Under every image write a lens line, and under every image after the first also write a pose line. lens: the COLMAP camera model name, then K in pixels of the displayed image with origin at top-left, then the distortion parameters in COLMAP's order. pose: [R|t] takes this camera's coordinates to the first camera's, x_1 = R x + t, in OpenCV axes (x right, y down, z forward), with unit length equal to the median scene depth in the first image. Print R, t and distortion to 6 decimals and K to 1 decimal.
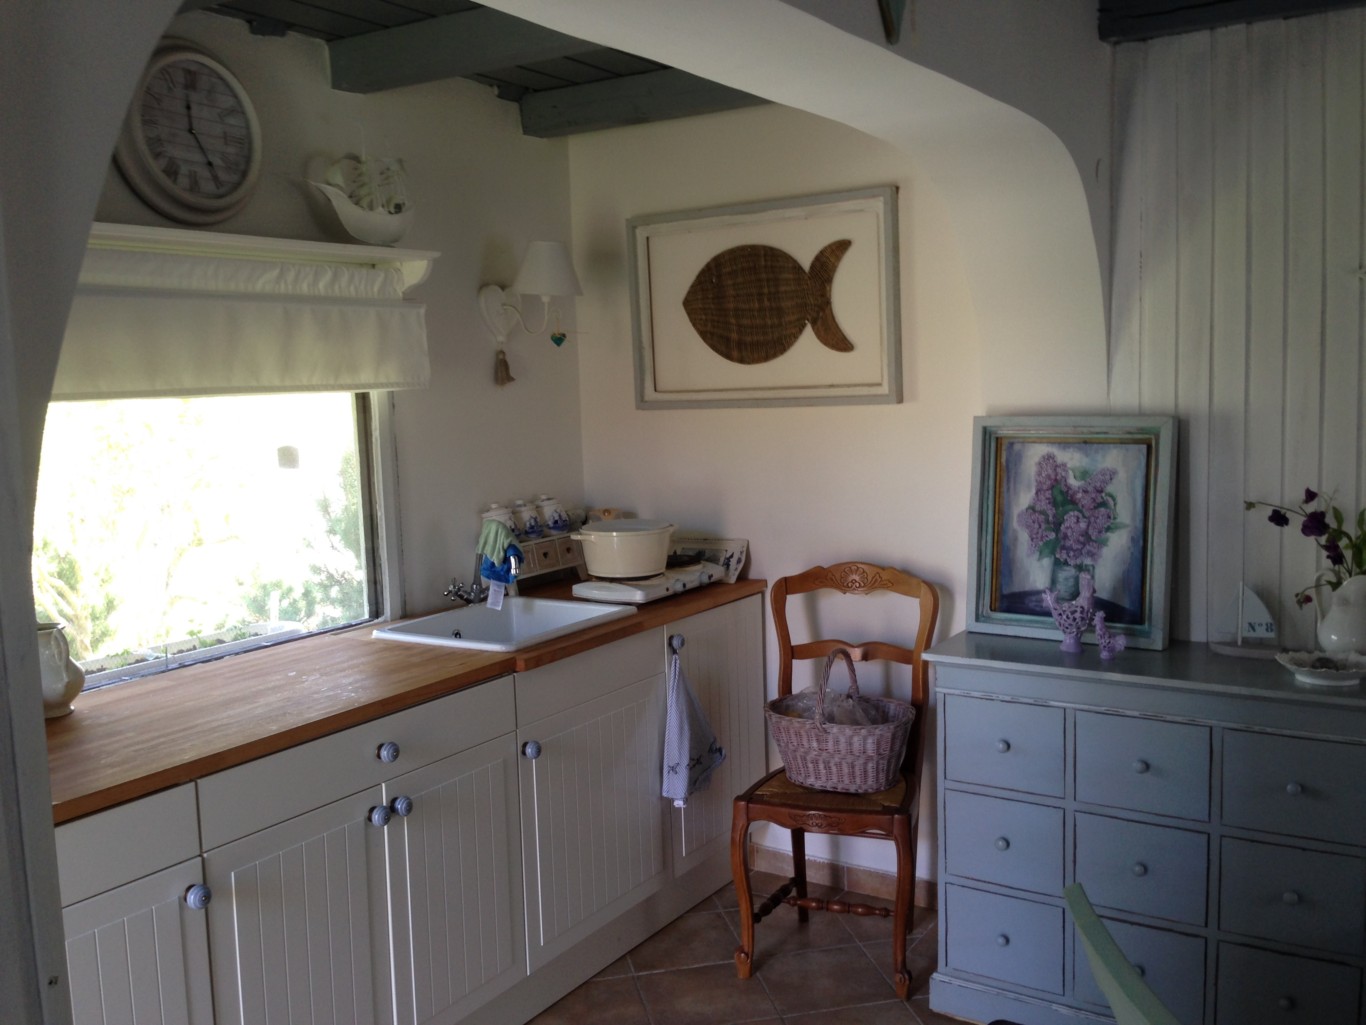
lens RADIAL K [[1256.6, 0, 690.9], [0, 1256.6, 515.1], [0, 0, 1]] dist [0.052102, 0.000000]
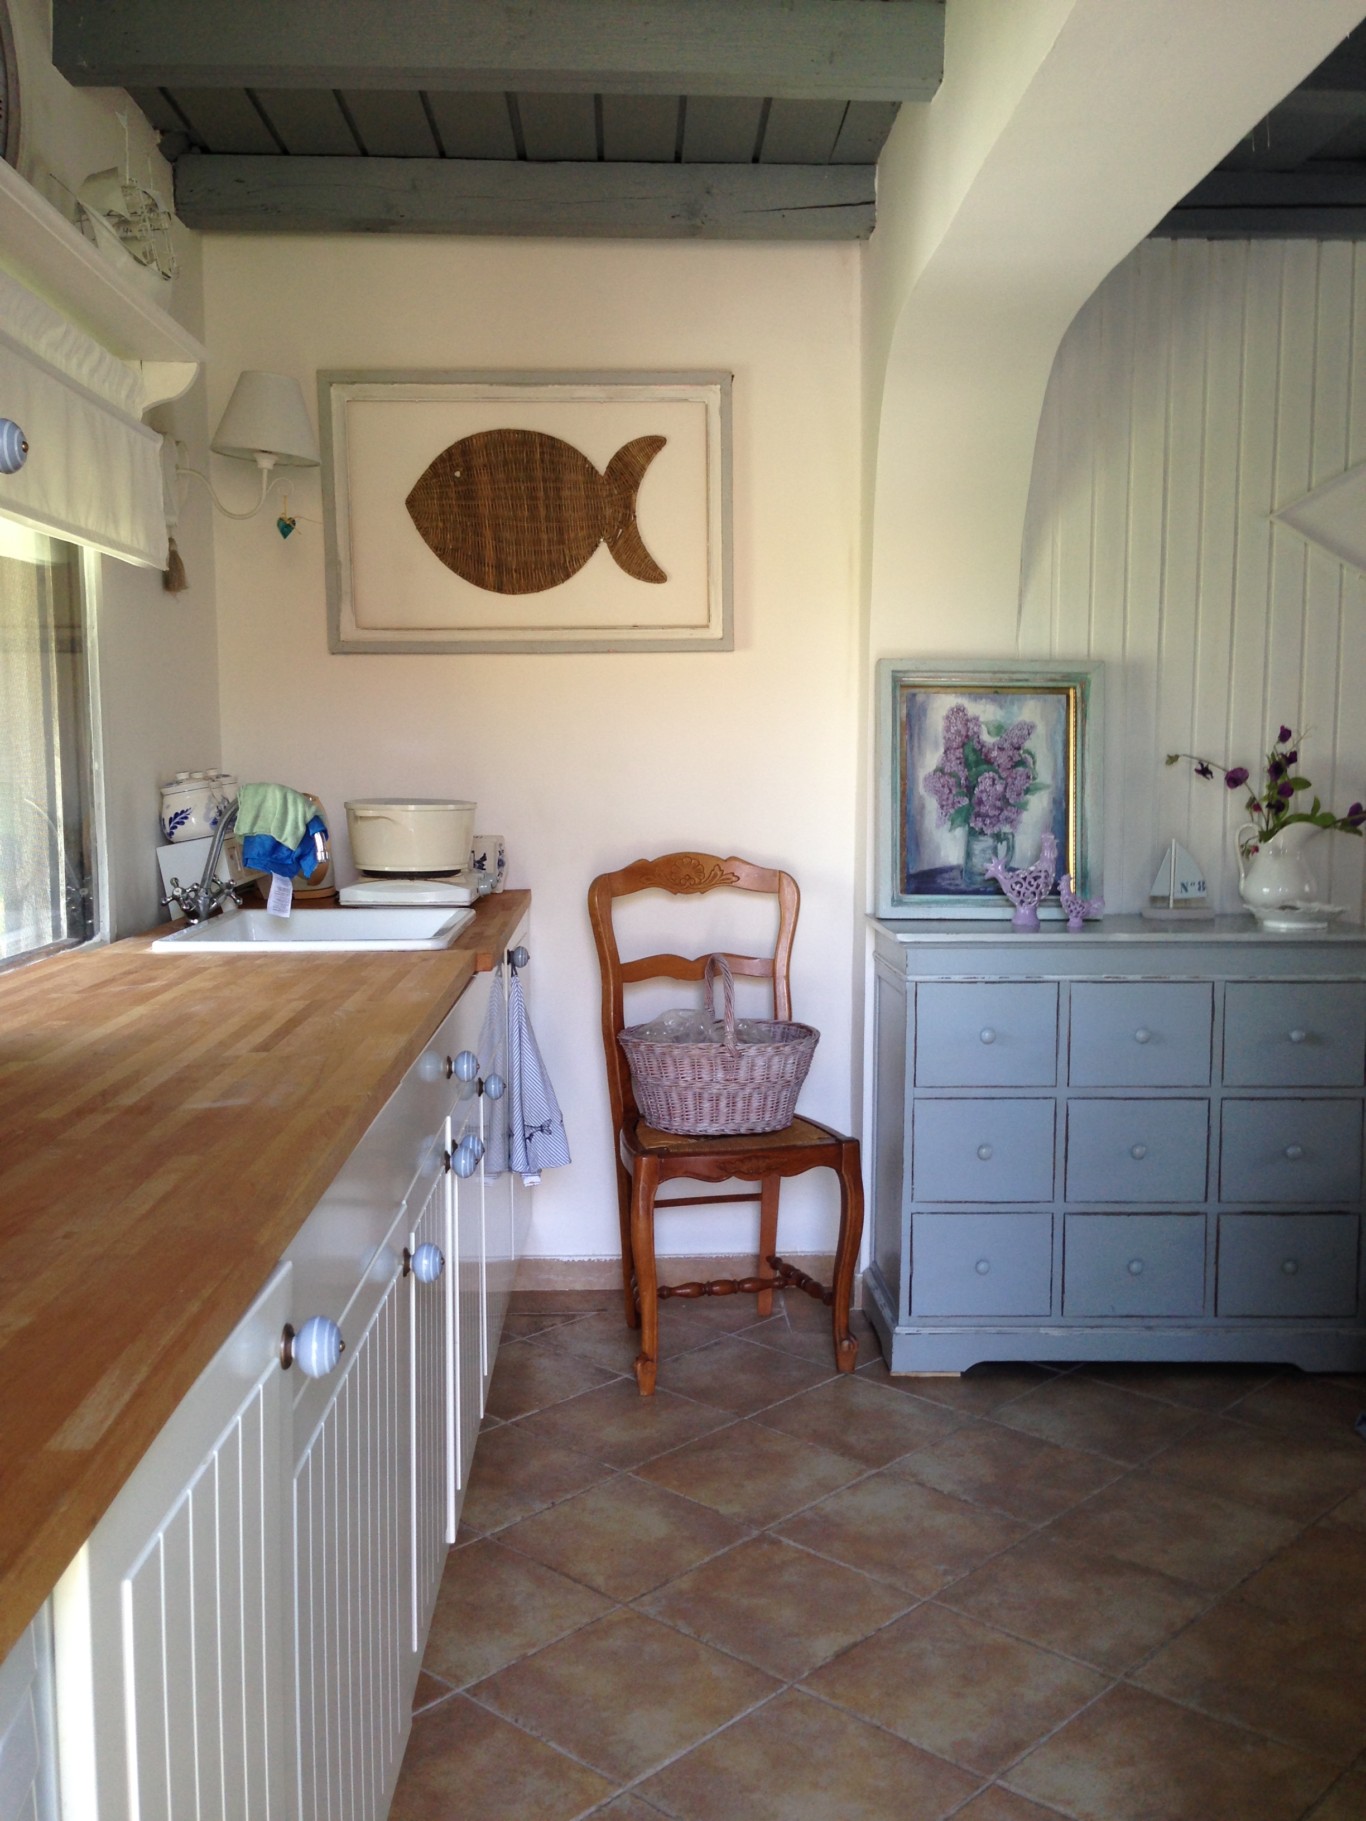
lens RADIAL K [[1675.2, 0, 677.4], [0, 1675.2, 926.8], [0, 0, 1]] dist [0.052102, 0.000000]
pose [[0.826216, -0.026067, 0.562750, -0.518938], [0.037857, 0.999240, -0.009296, 0.104677], [-0.562080, 0.028985, 0.826575, 0.170584]]
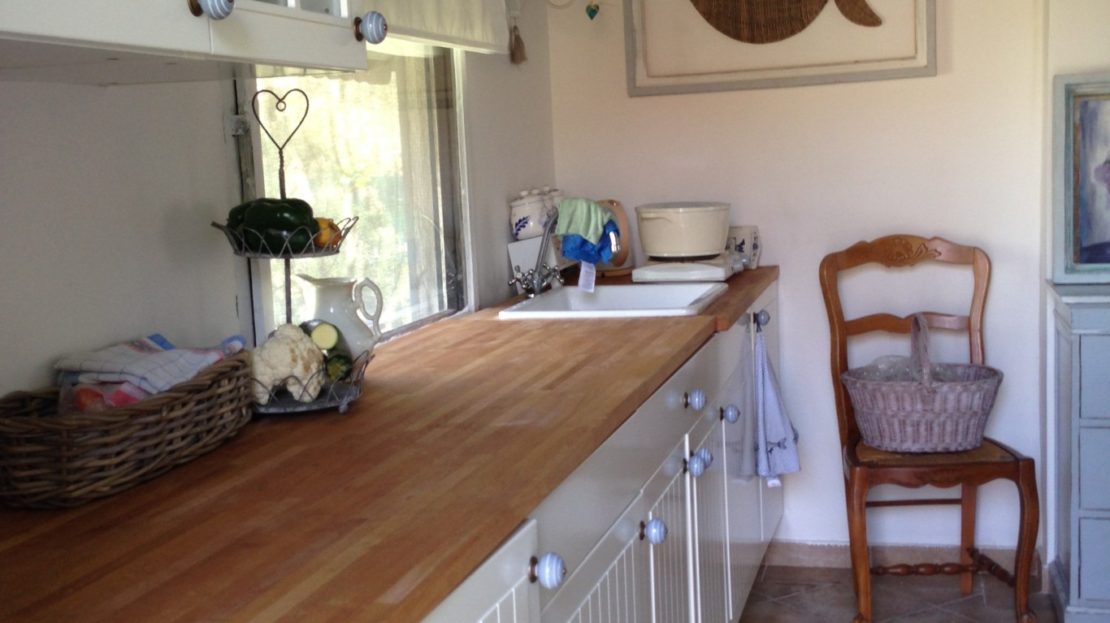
lens RADIAL K [[1357.2, 0, 550.0], [0, 1357.2, 319.9], [0, 0, 1]] dist [0.065216, 0.000000]
pose [[0.954876, -0.049441, 0.292861, -0.519356], [0.049719, 0.998742, 0.006498, 0.095644], [-0.292814, 0.008356, 0.956133, 0.046304]]
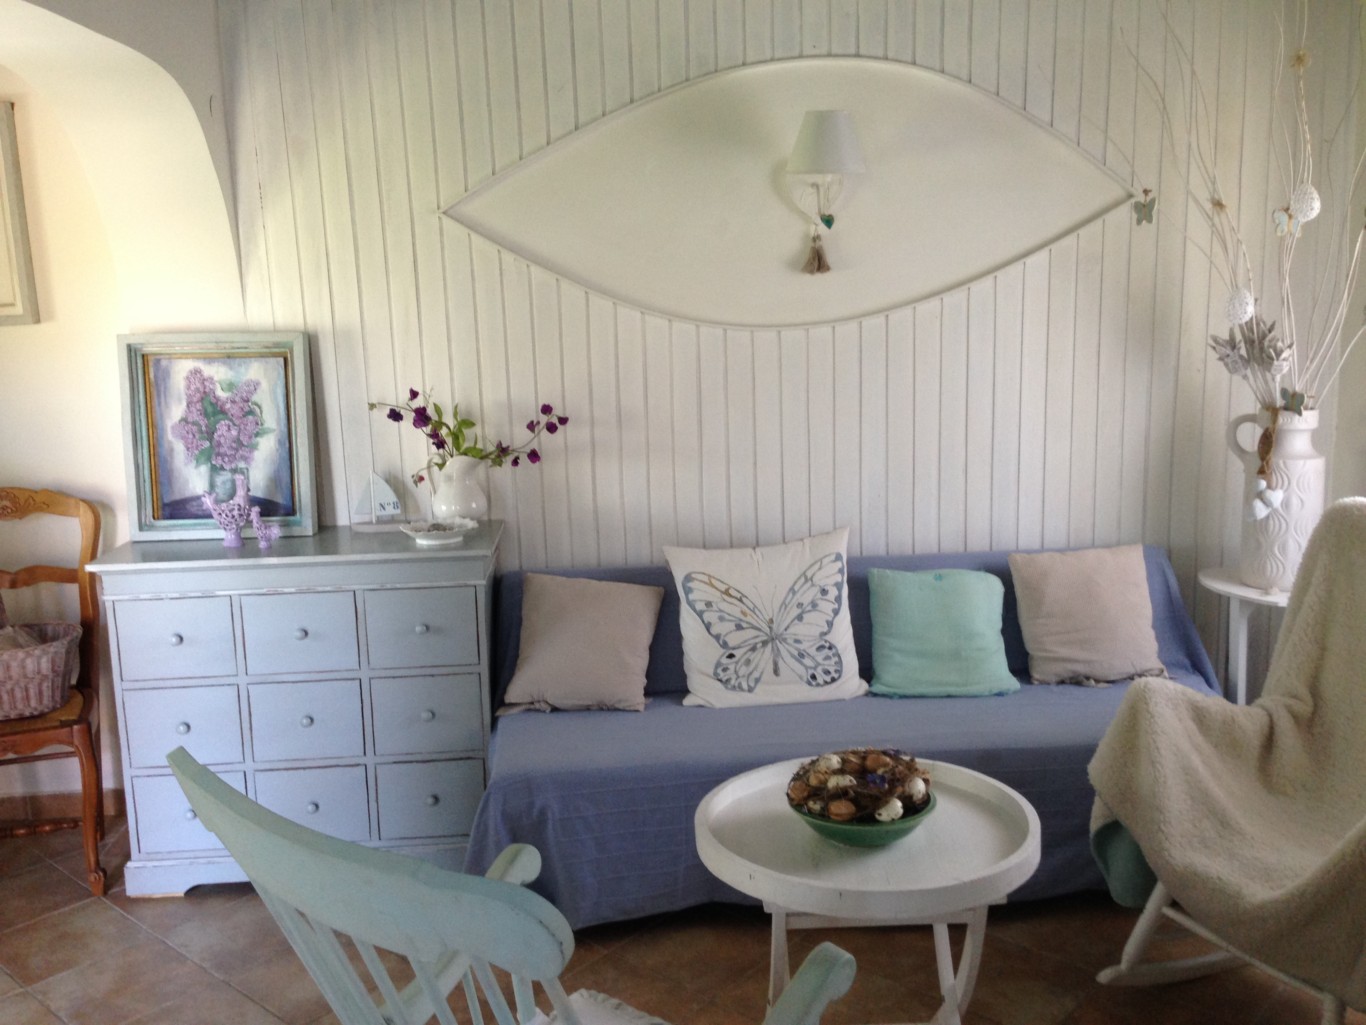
lens RADIAL K [[1256.6, 0, 685.3], [0, 1256.6, 510.7], [0, 0, 1]] dist [0.052102, 0.000000]
pose [[0.807130, -0.103275, 0.581270, -0.021118], [0.068636, 0.994319, 0.081356, 0.012808], [-0.586370, -0.025769, 0.809633, -0.127837]]
